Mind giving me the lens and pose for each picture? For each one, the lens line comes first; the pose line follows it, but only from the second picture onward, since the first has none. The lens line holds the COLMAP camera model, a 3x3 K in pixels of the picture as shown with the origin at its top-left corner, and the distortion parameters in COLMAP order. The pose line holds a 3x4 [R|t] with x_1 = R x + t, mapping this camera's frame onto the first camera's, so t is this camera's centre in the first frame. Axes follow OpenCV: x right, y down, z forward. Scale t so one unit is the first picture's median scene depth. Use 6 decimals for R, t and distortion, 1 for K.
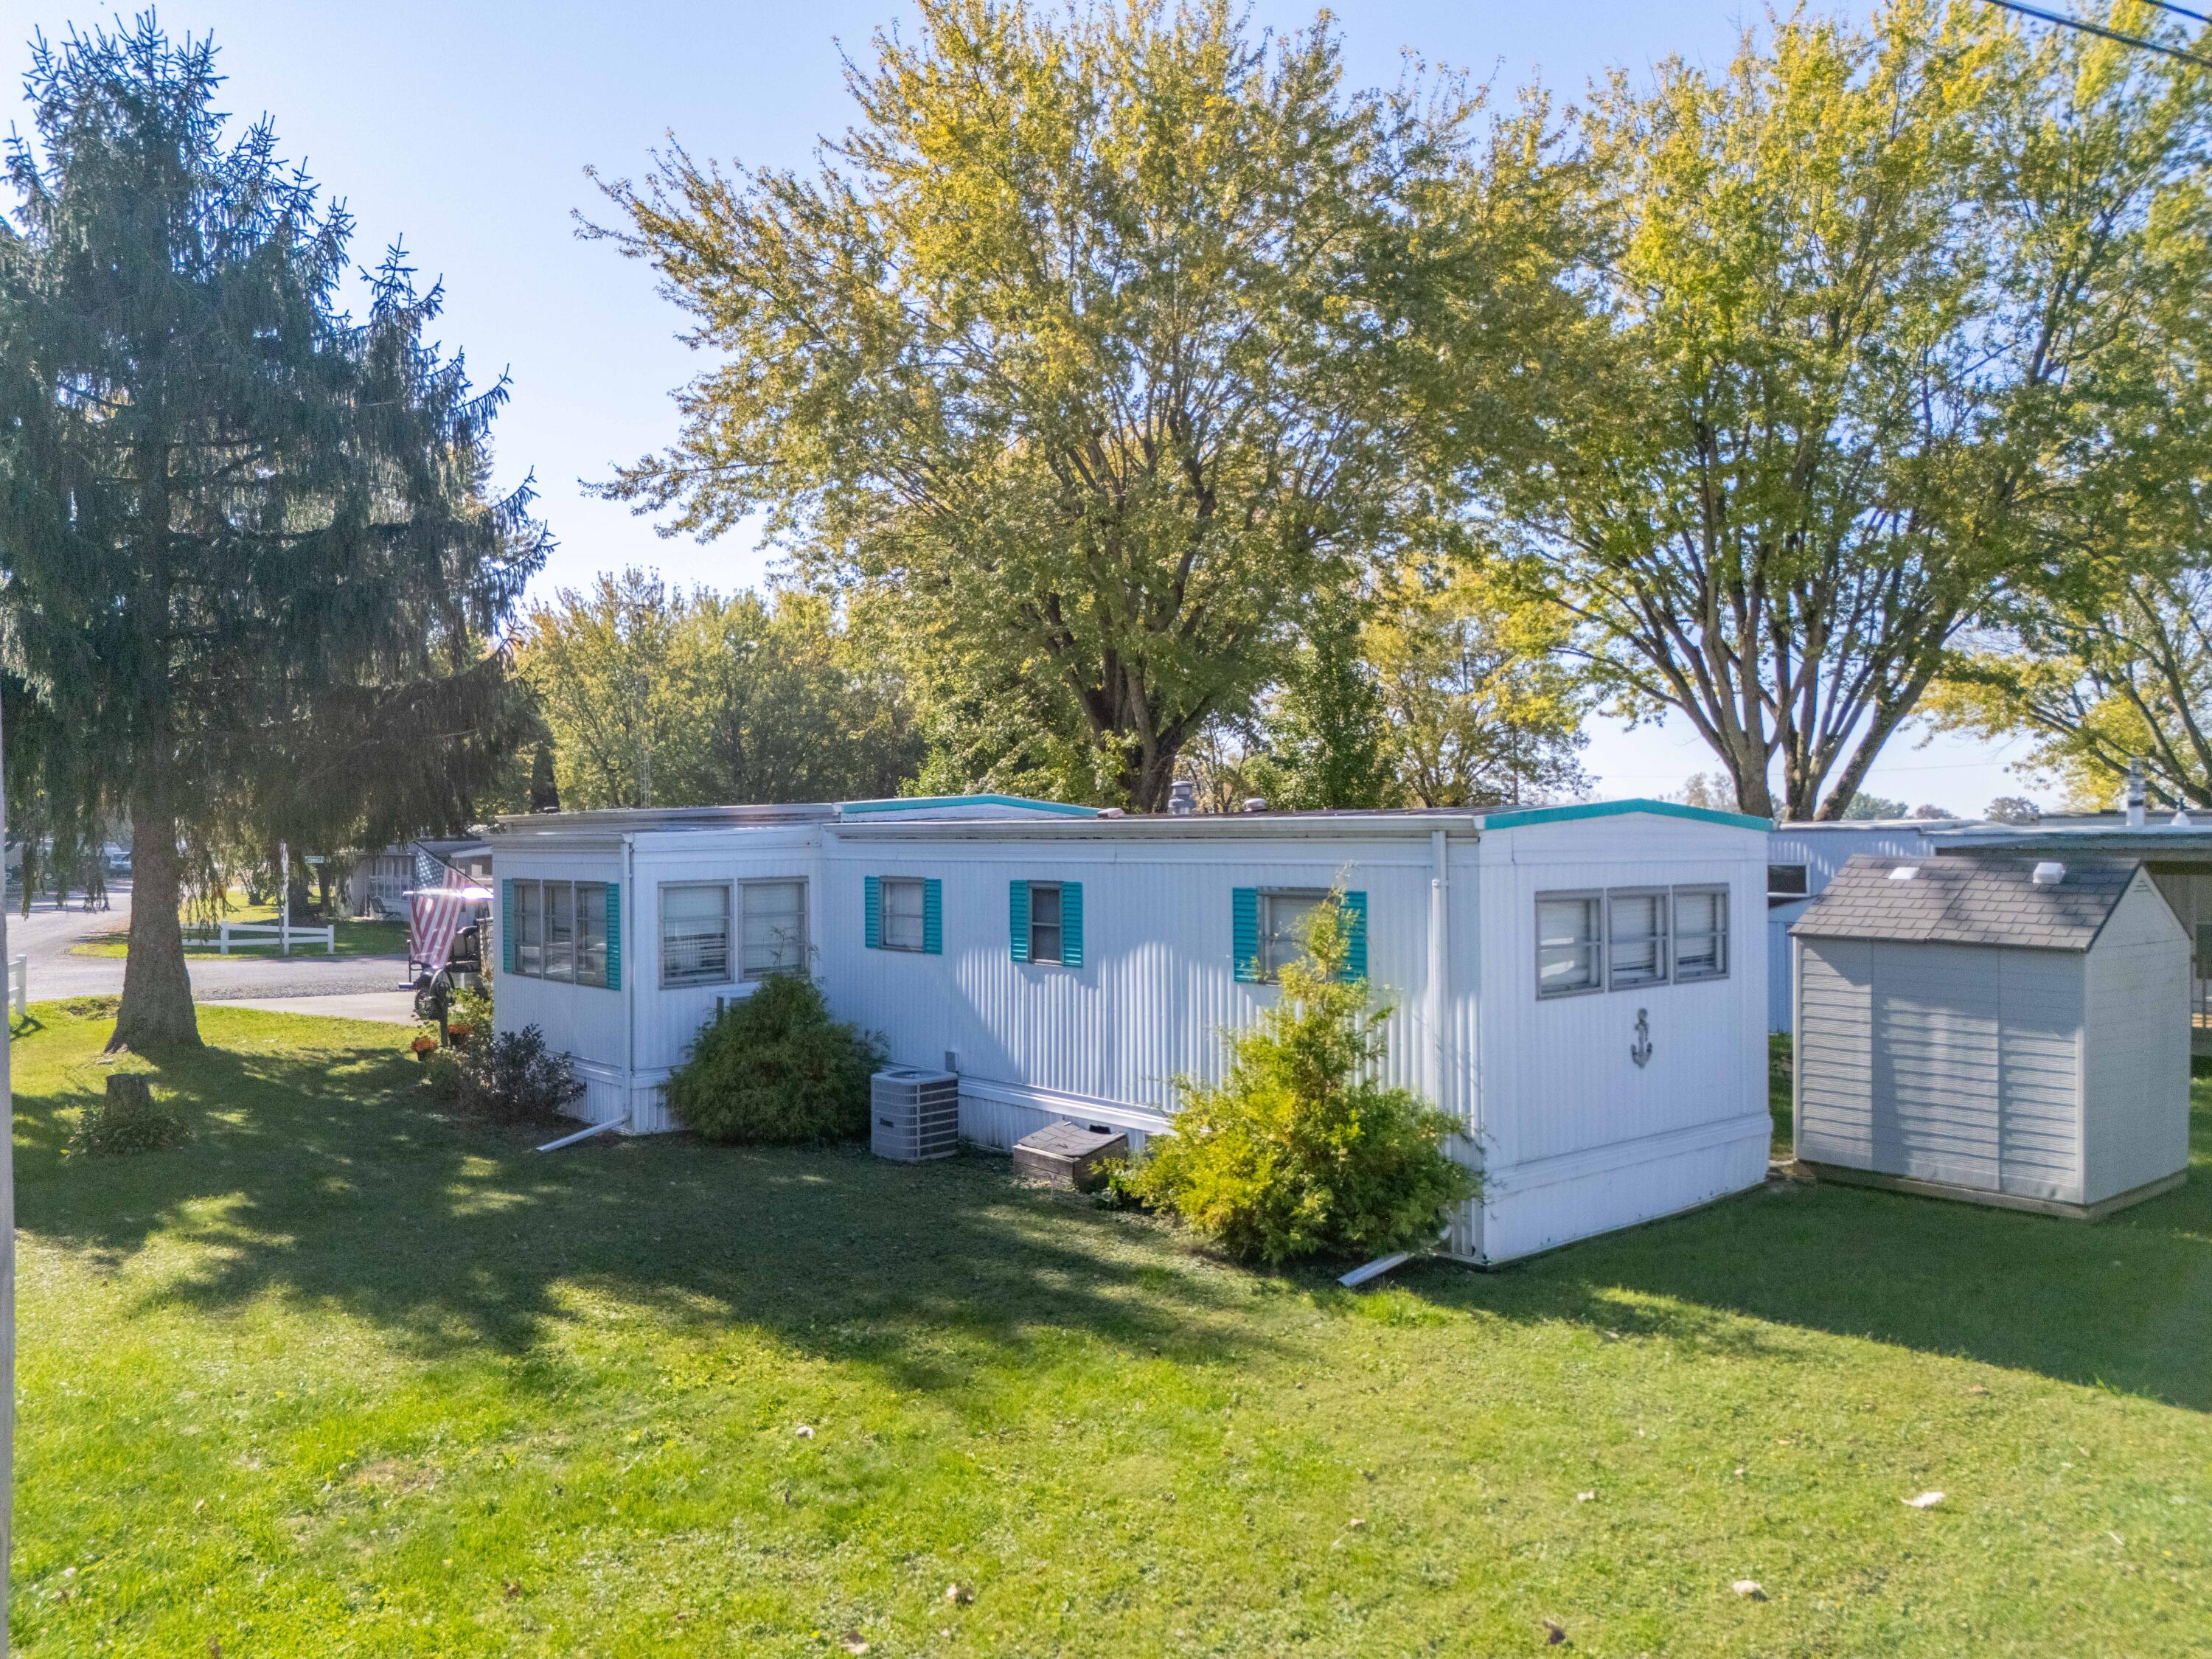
lens RADIAL K [[1680.5, 0, 1101.5], [0, 1680.5, 835.9], [0, 0, 1]] dist [0.079146, -0.074608]
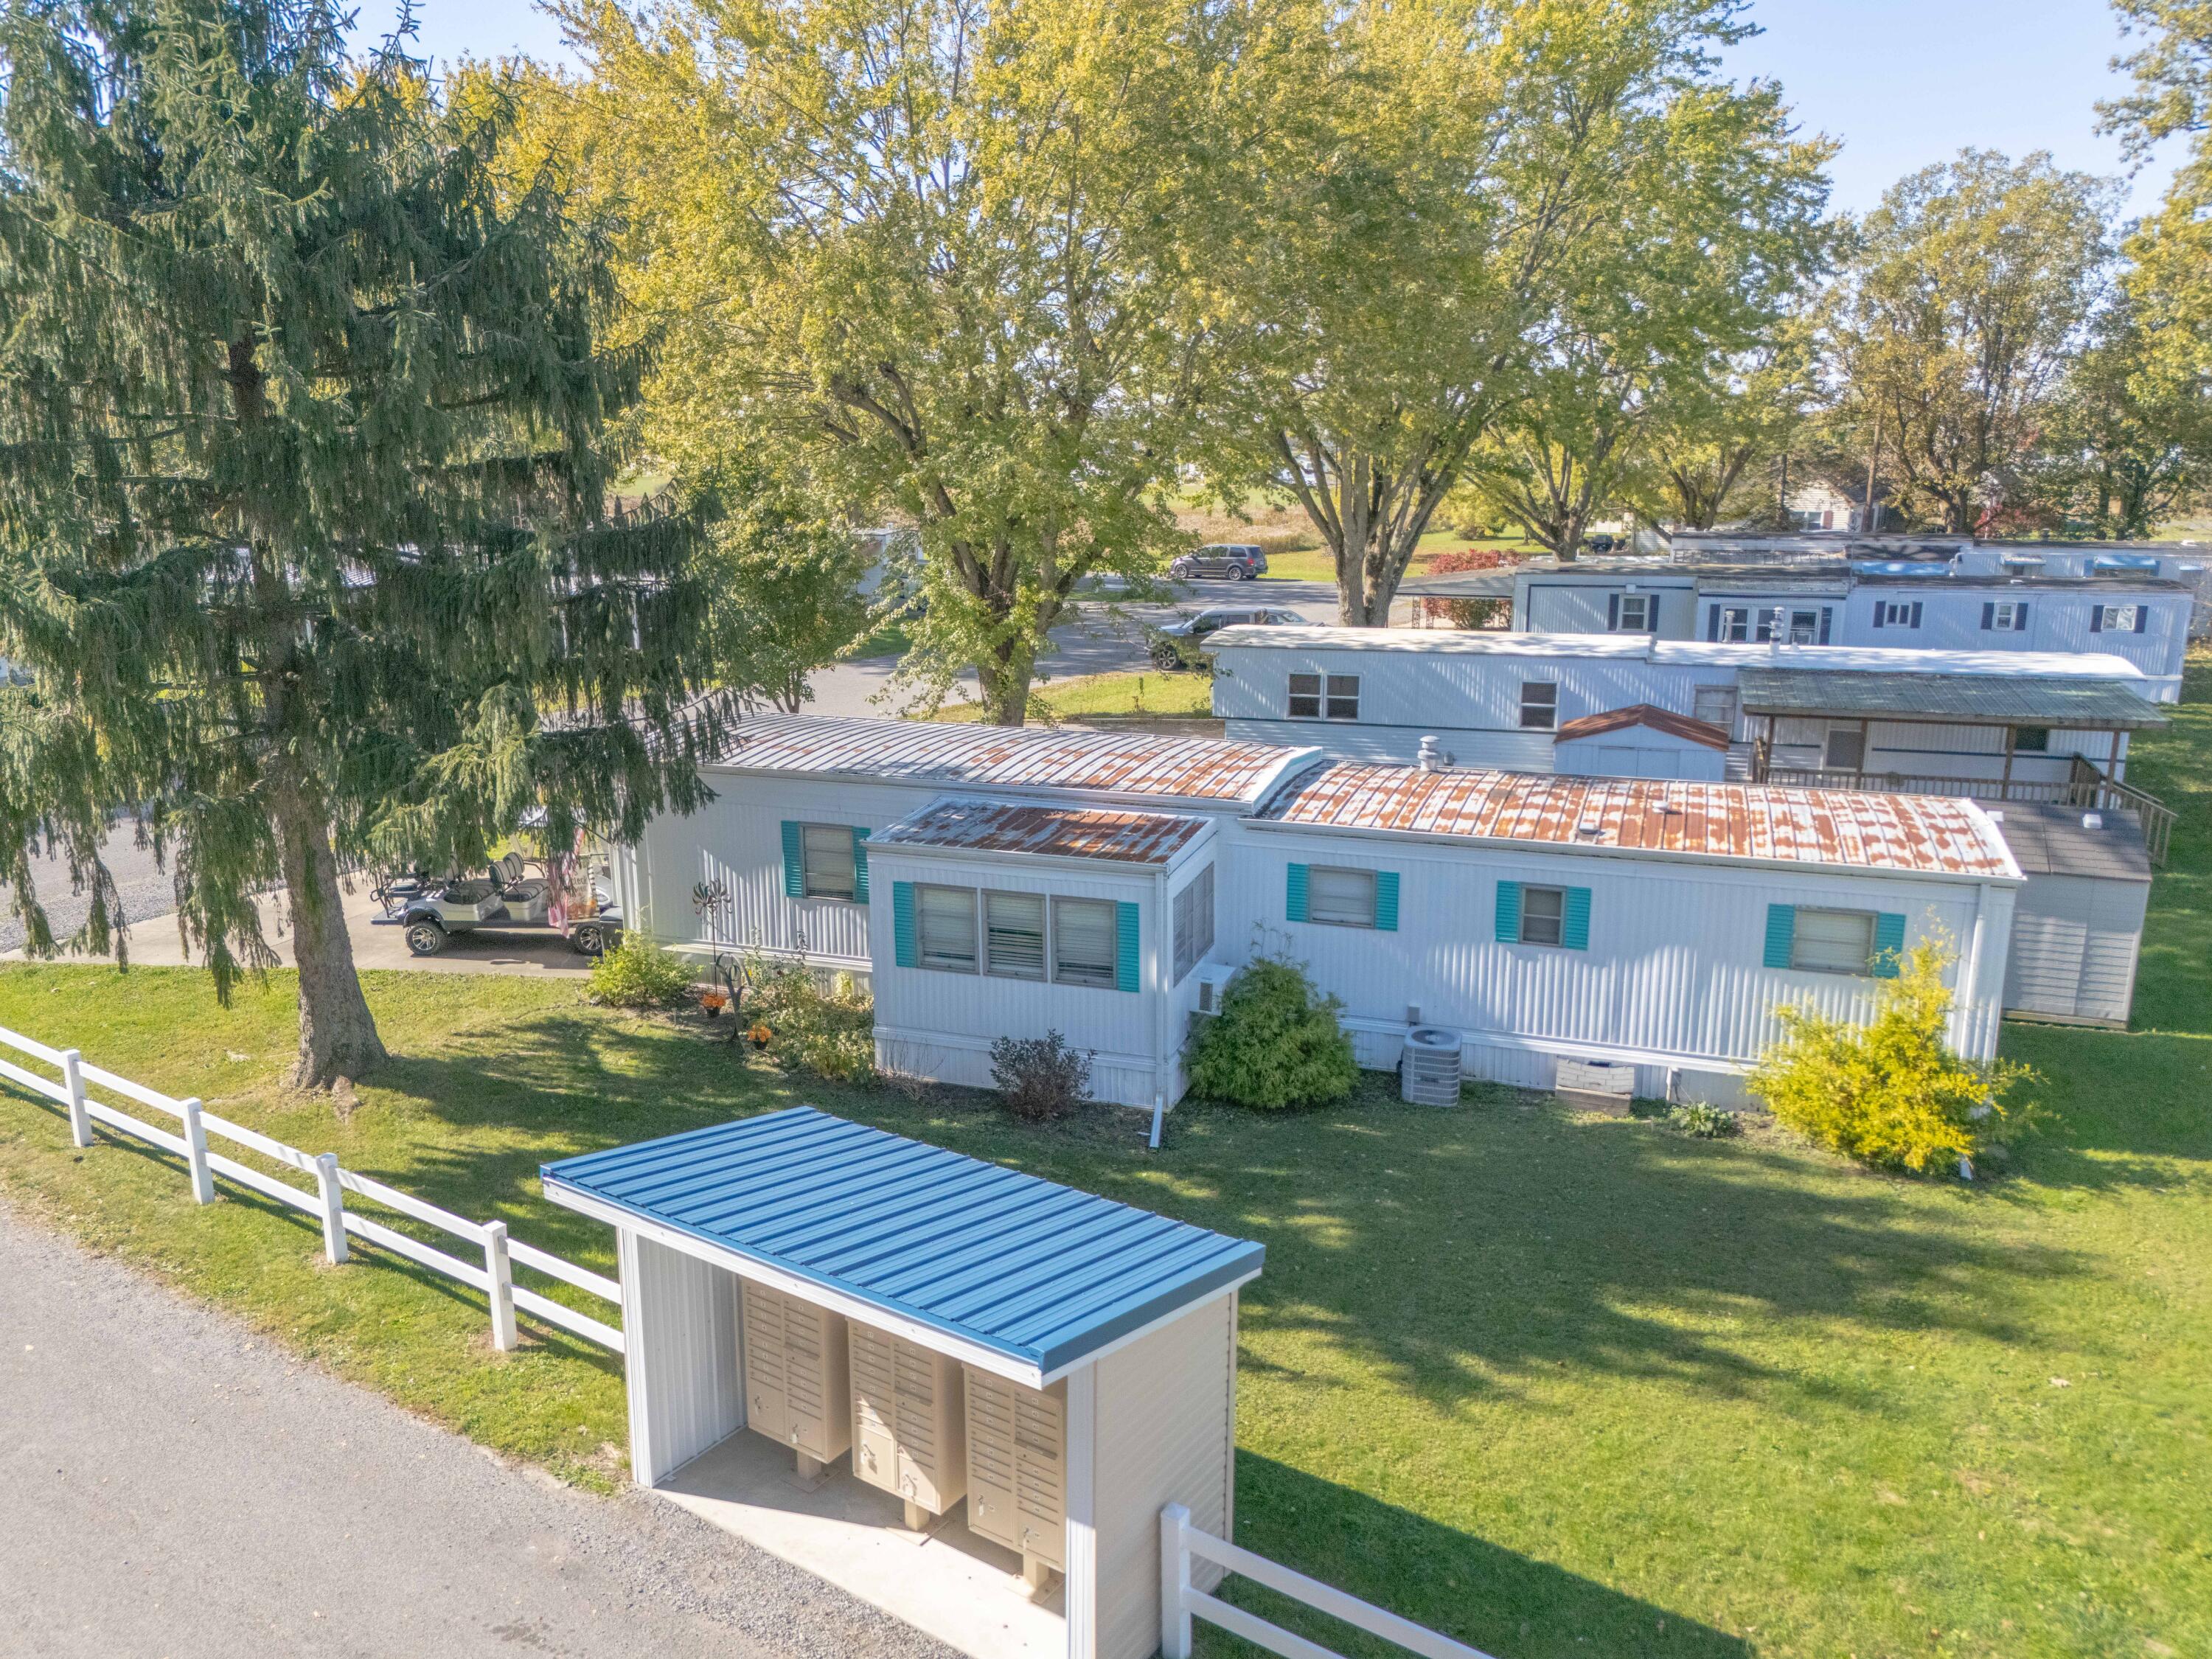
lens RADIAL K [[1680.5, 0, 1094.6], [0, 1680.5, 816.7], [0, 0, 1]] dist [0.079146, -0.074608]
pose [[0.865688, -0.118157, 0.486440, -1.297942], [0.004165, 0.973410, 0.229032, -0.437797], [-0.500567, -0.196244, 0.843161, 0.122716]]
